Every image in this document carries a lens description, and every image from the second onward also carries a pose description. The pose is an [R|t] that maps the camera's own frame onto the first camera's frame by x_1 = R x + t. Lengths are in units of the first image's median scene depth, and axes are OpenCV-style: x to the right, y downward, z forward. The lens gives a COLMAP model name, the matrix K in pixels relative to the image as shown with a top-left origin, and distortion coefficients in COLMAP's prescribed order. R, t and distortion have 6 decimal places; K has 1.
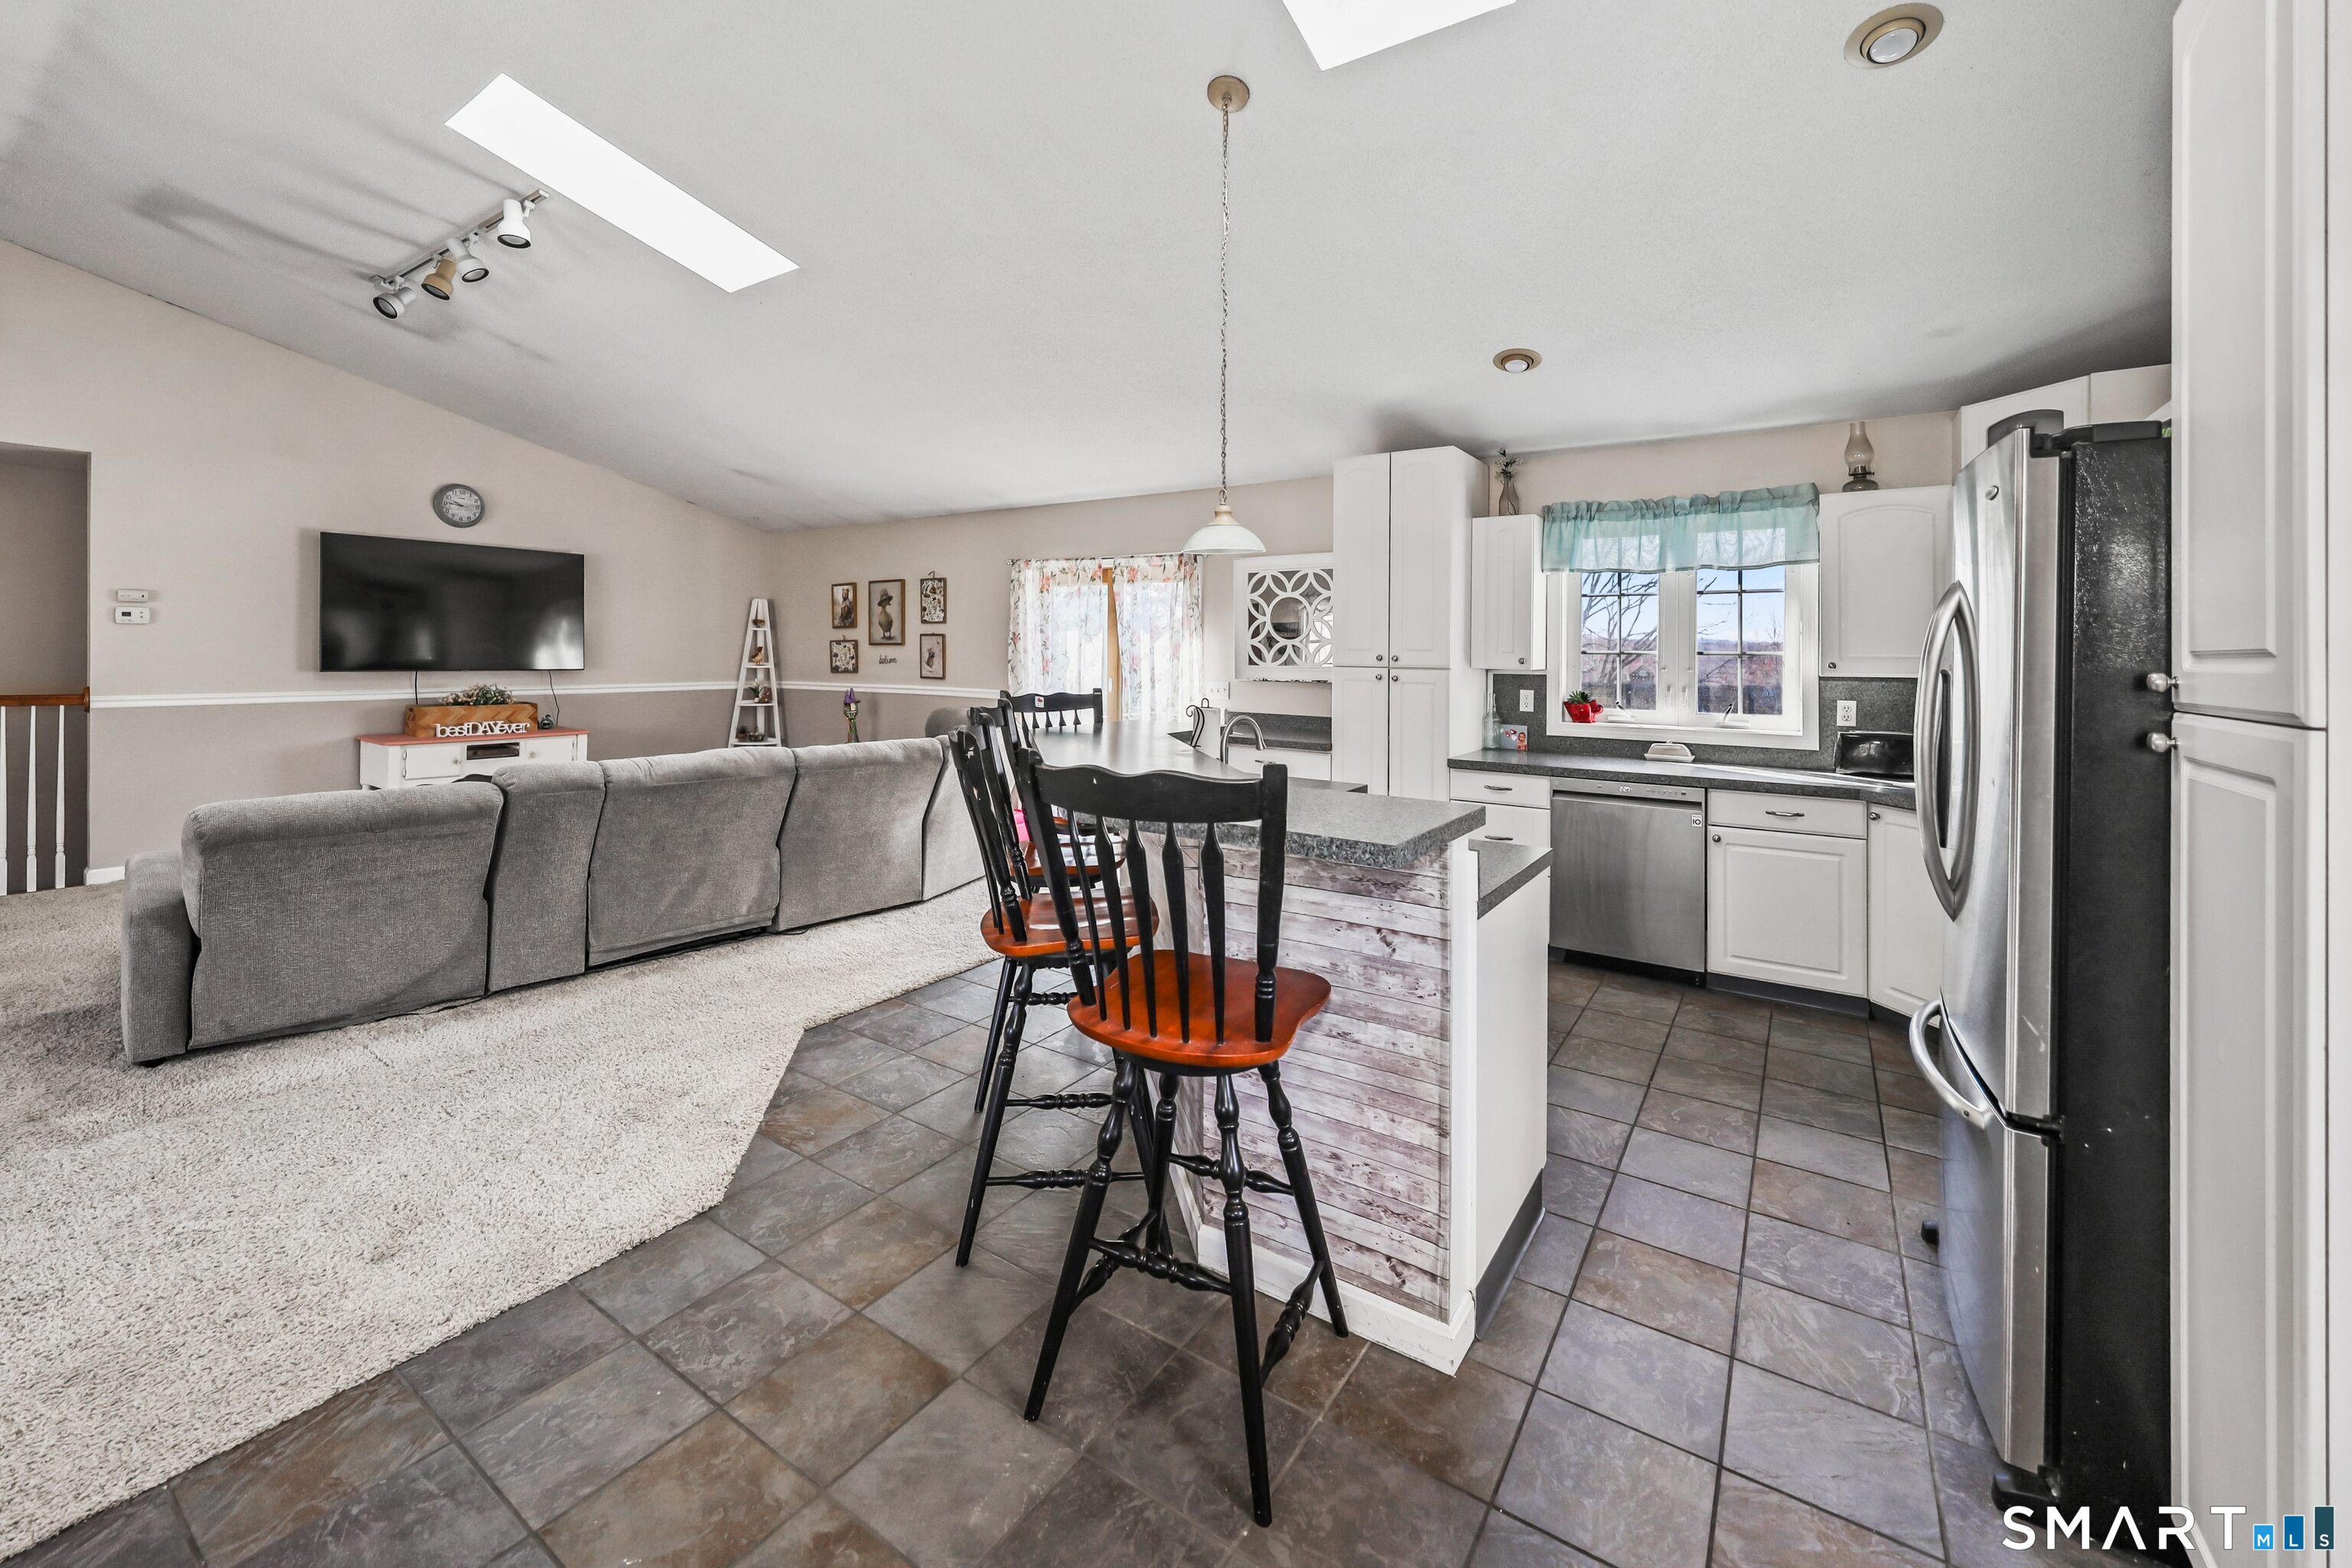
lens RADIAL K [[931.0, 0, 1195.9], [0, 931.0, 654.0], [0, 0, 1]] dist [0.001365, -0.000025]
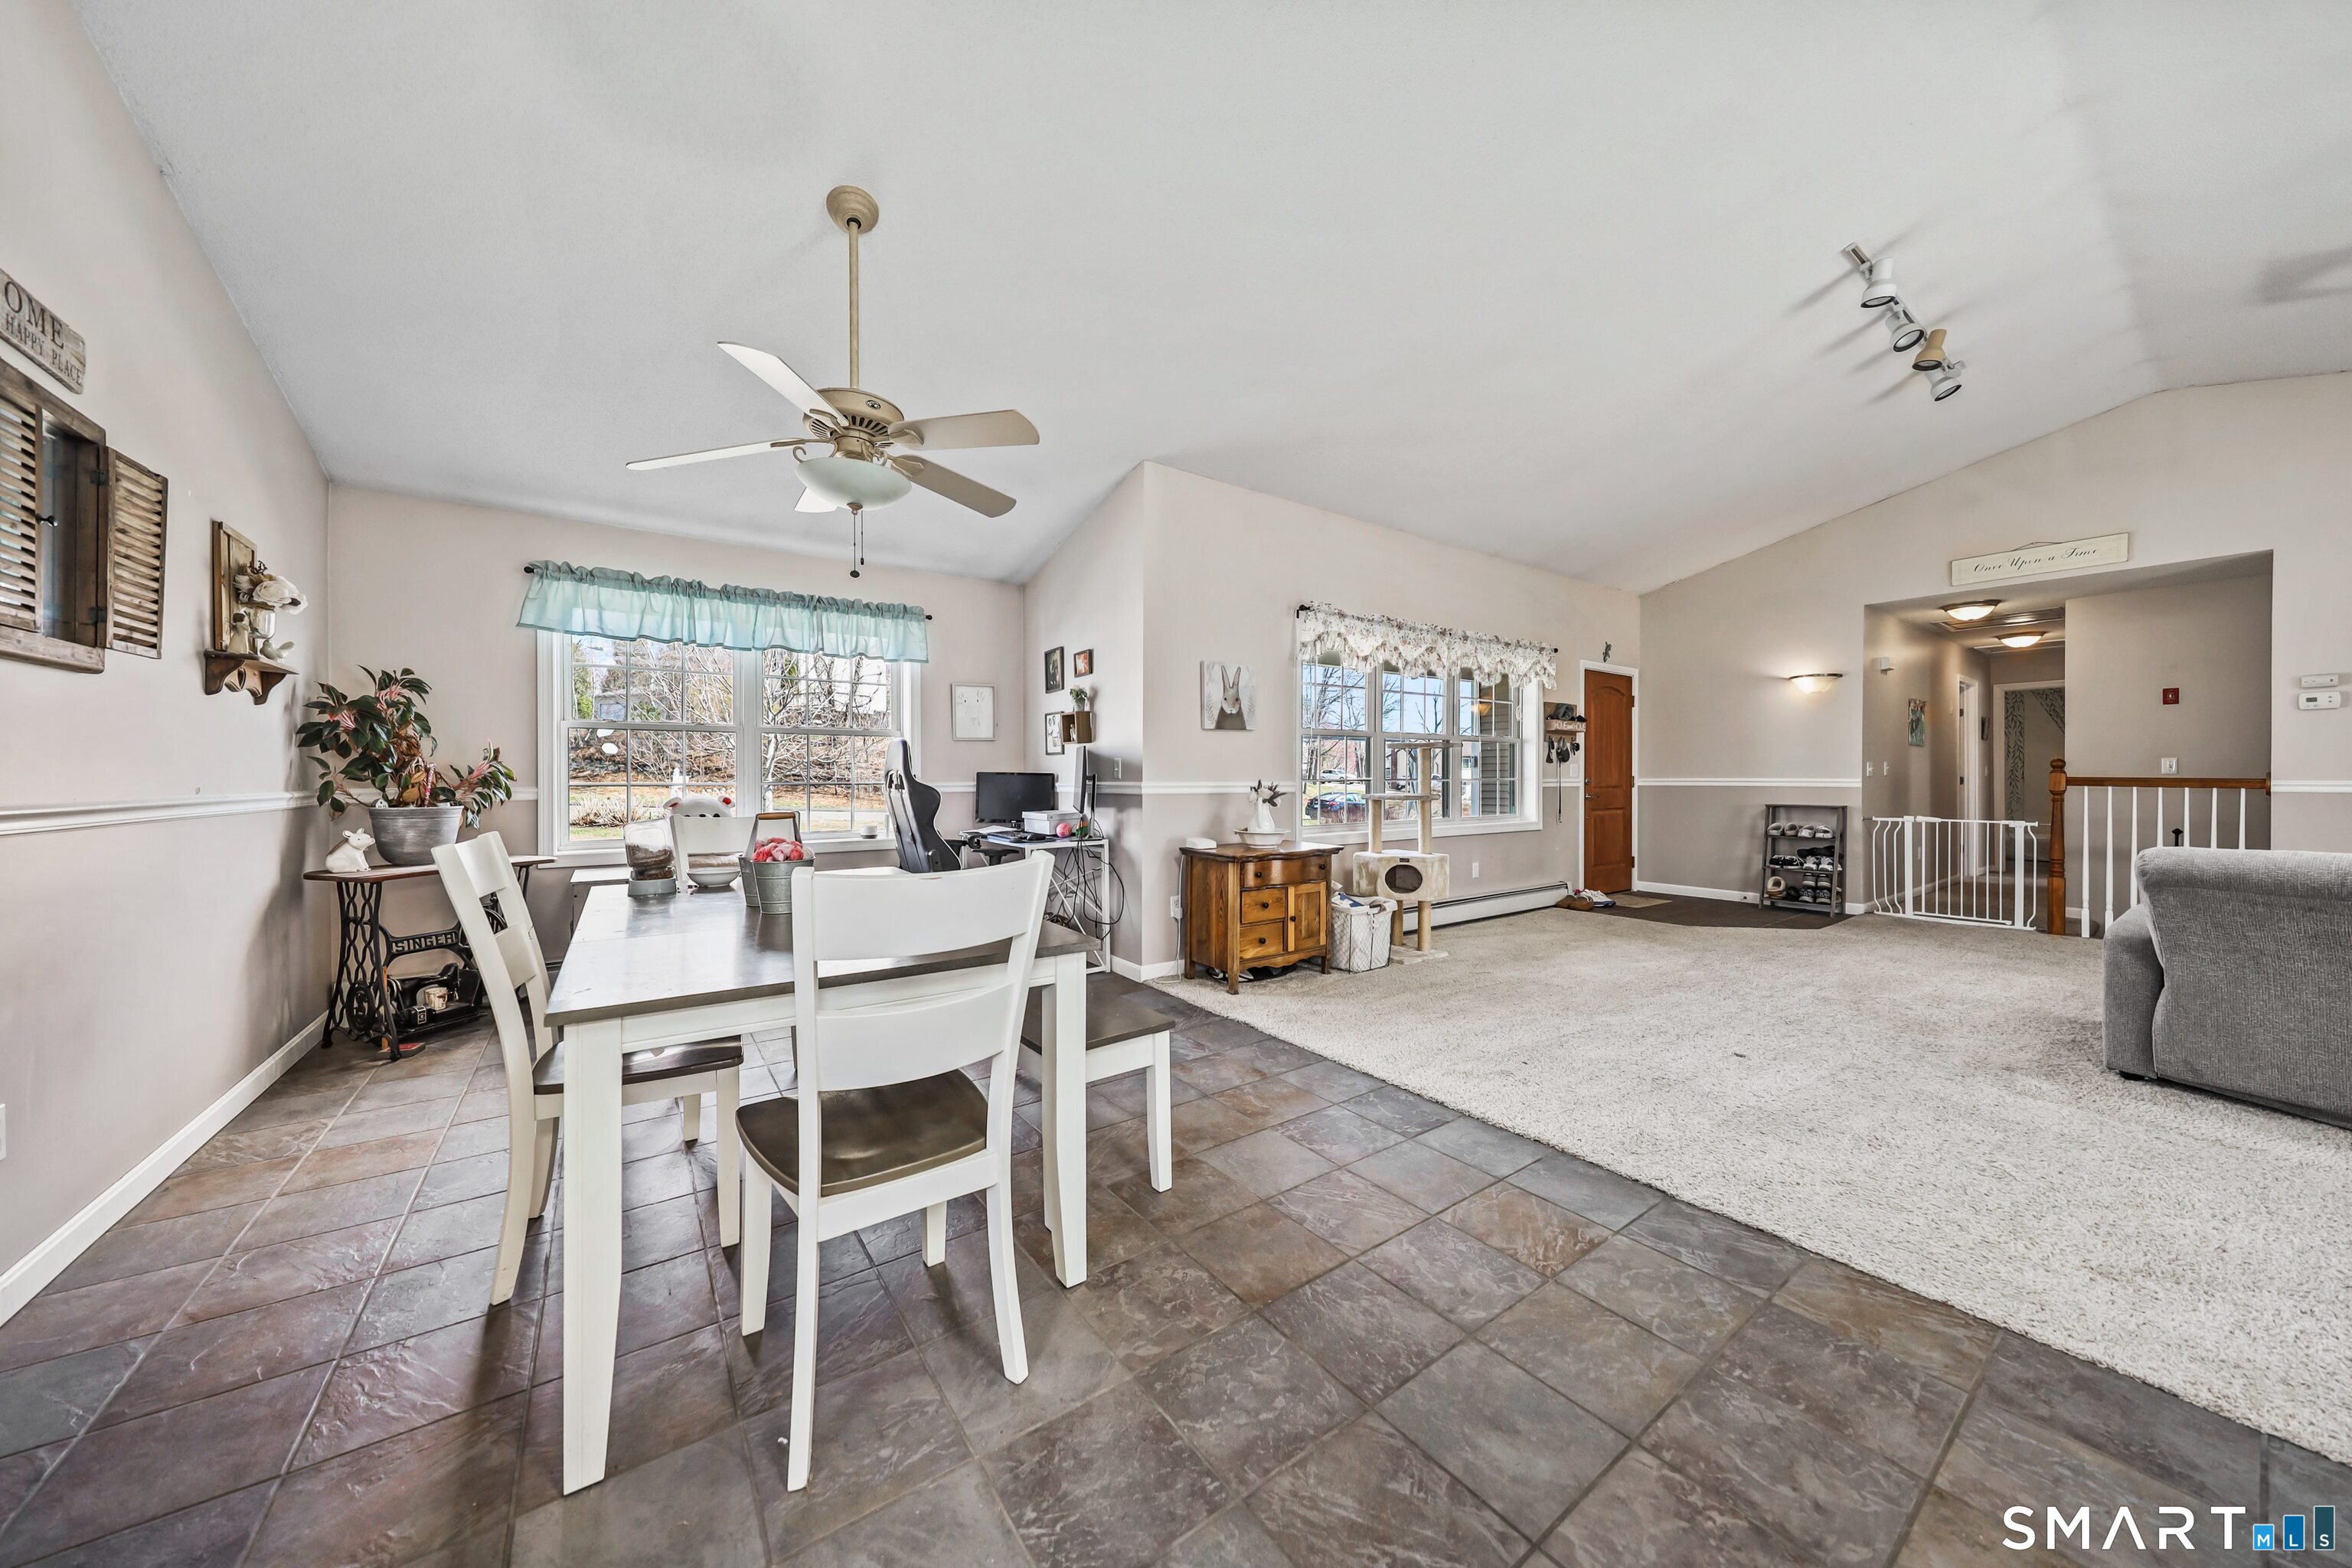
lens RADIAL K [[780.2, 0, 1149.5], [0, 780.2, 787.6], [0, 0, 1]] dist [0.000516, -0.000070]
pose [[-0.369981, 0.005235, -0.929025, 0.127107], [-0.004885, 0.999959, 0.007581, 0.062744], [0.929026, 0.007343, -0.369940, 0.174005]]
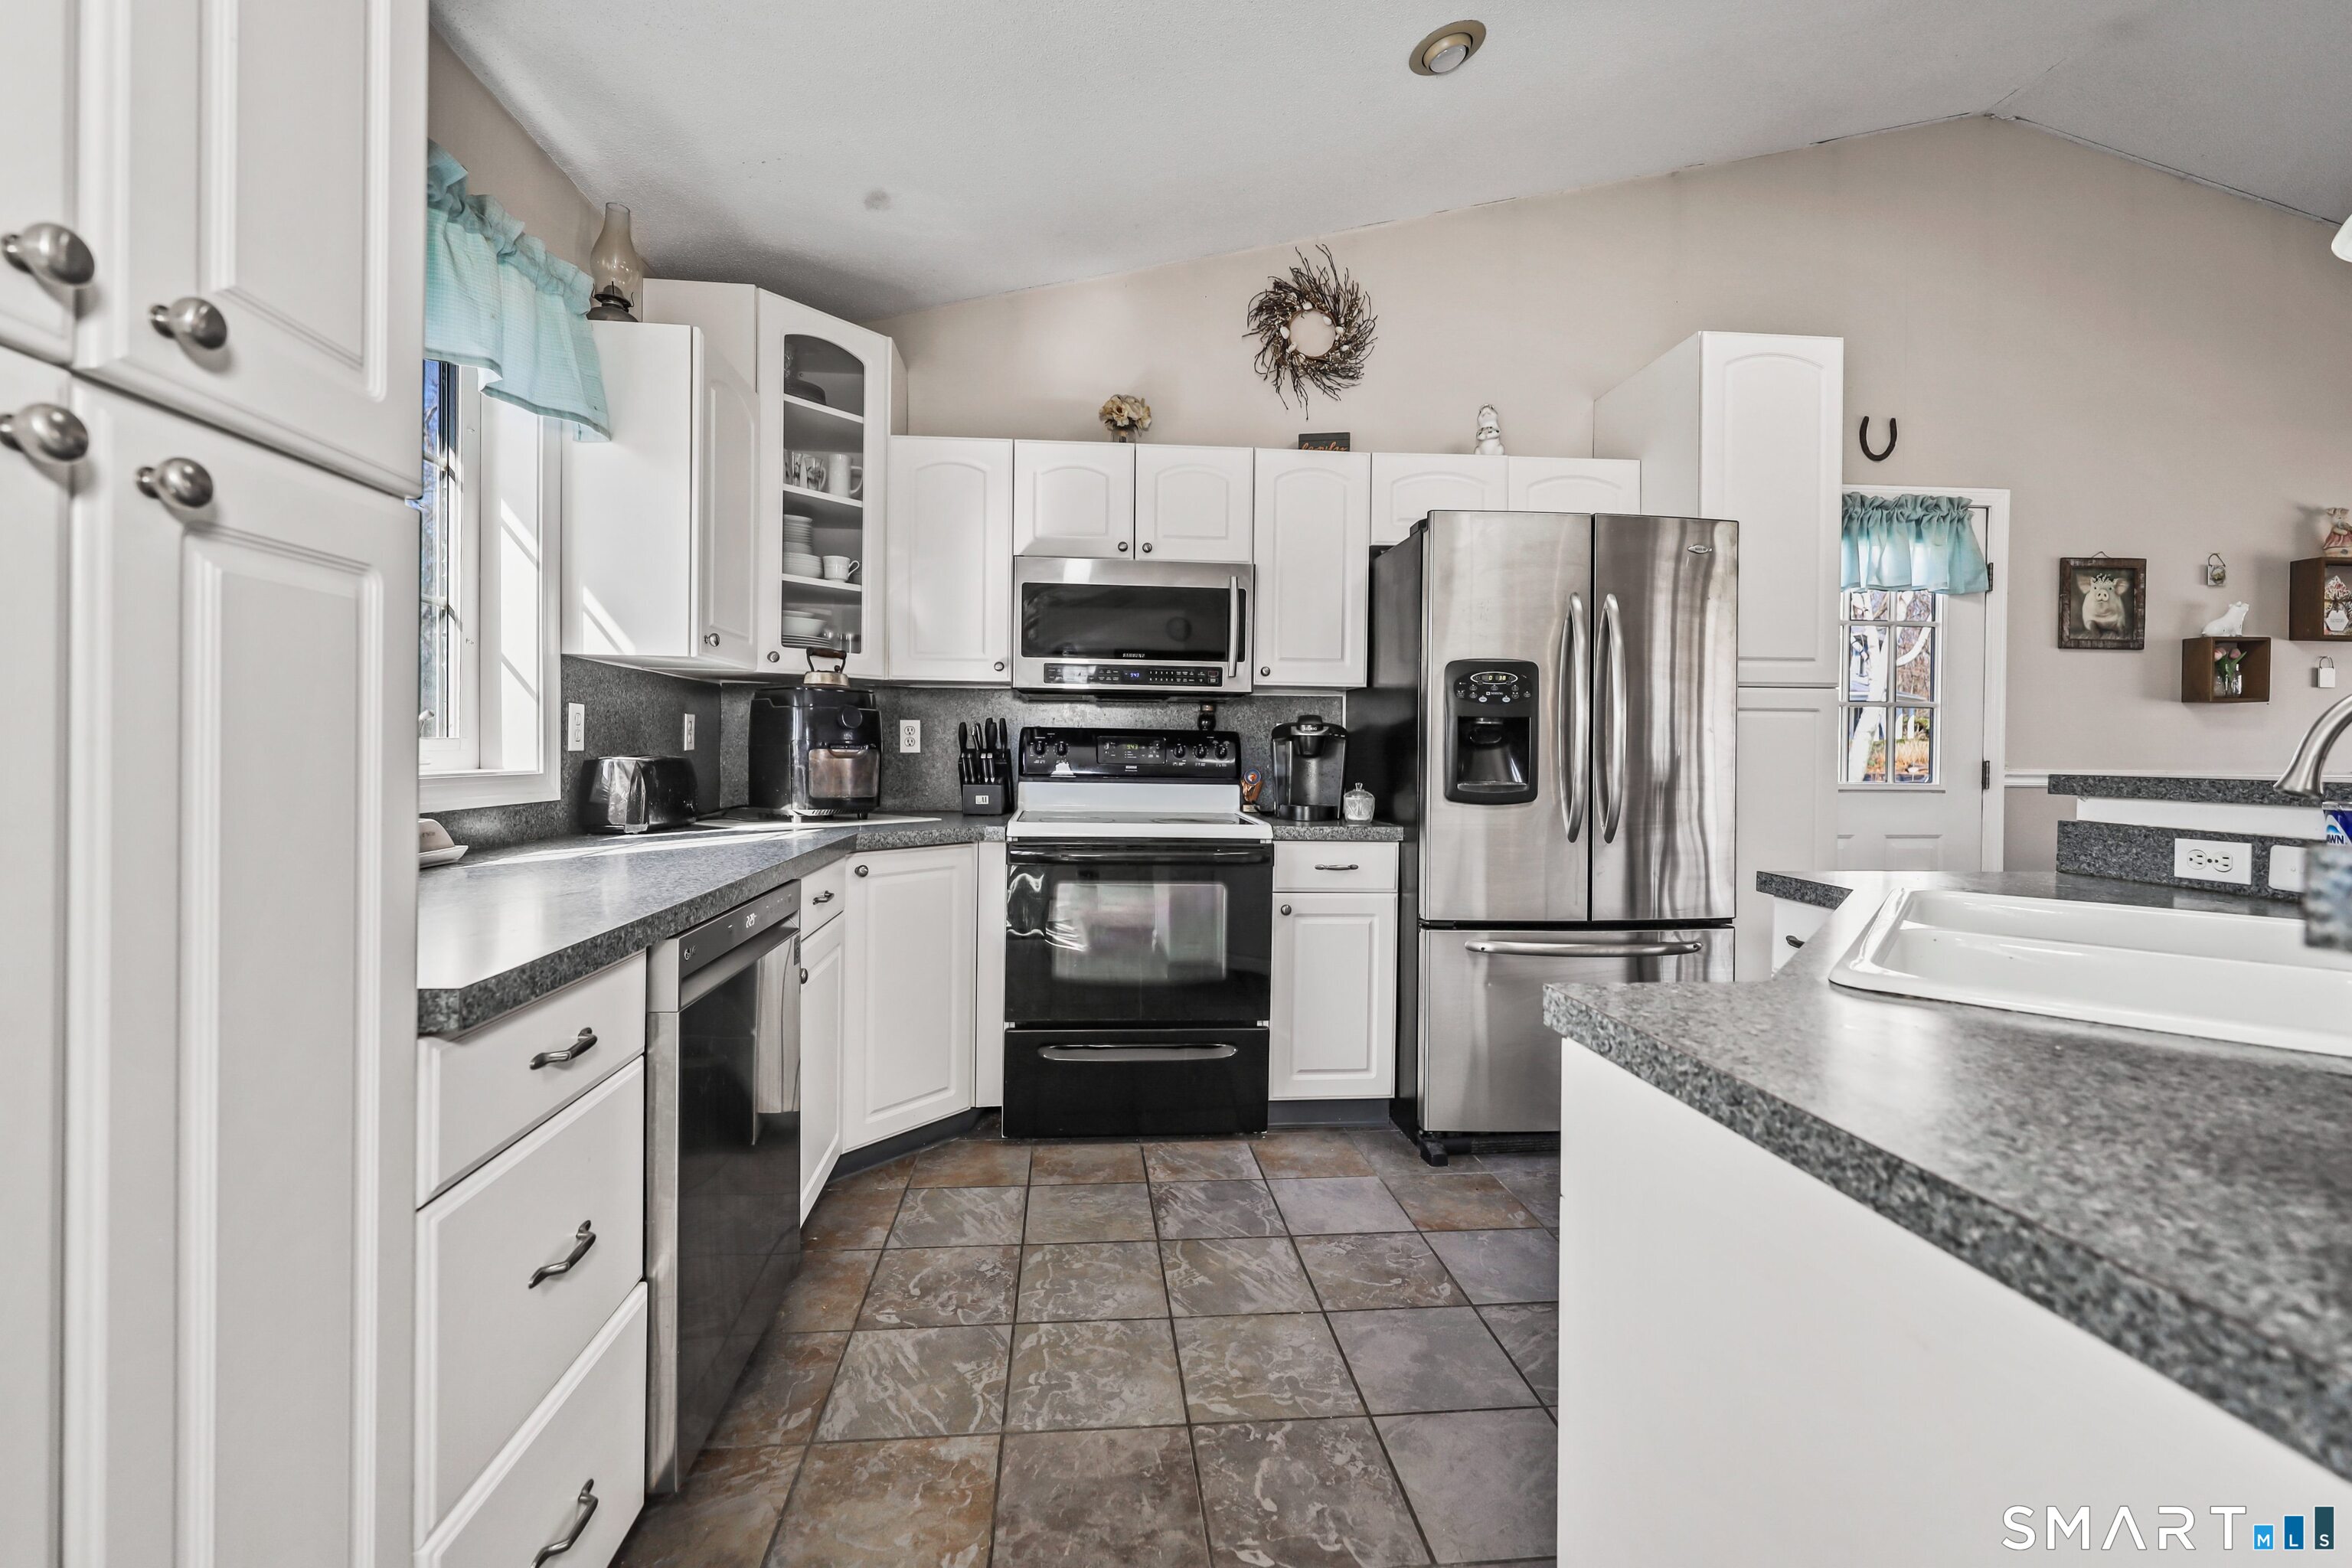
lens RADIAL K [[1025.1, 0, 1172.0], [0, 1025.1, 748.6], [0, 0, 1]] dist [0.007783, -0.001887]
pose [[-0.623697, -0.013661, 0.781547, 0.012484], [-0.013367, 0.999887, 0.006810, 0.062598], [-0.781552, -0.006200, -0.623810, 1.032912]]
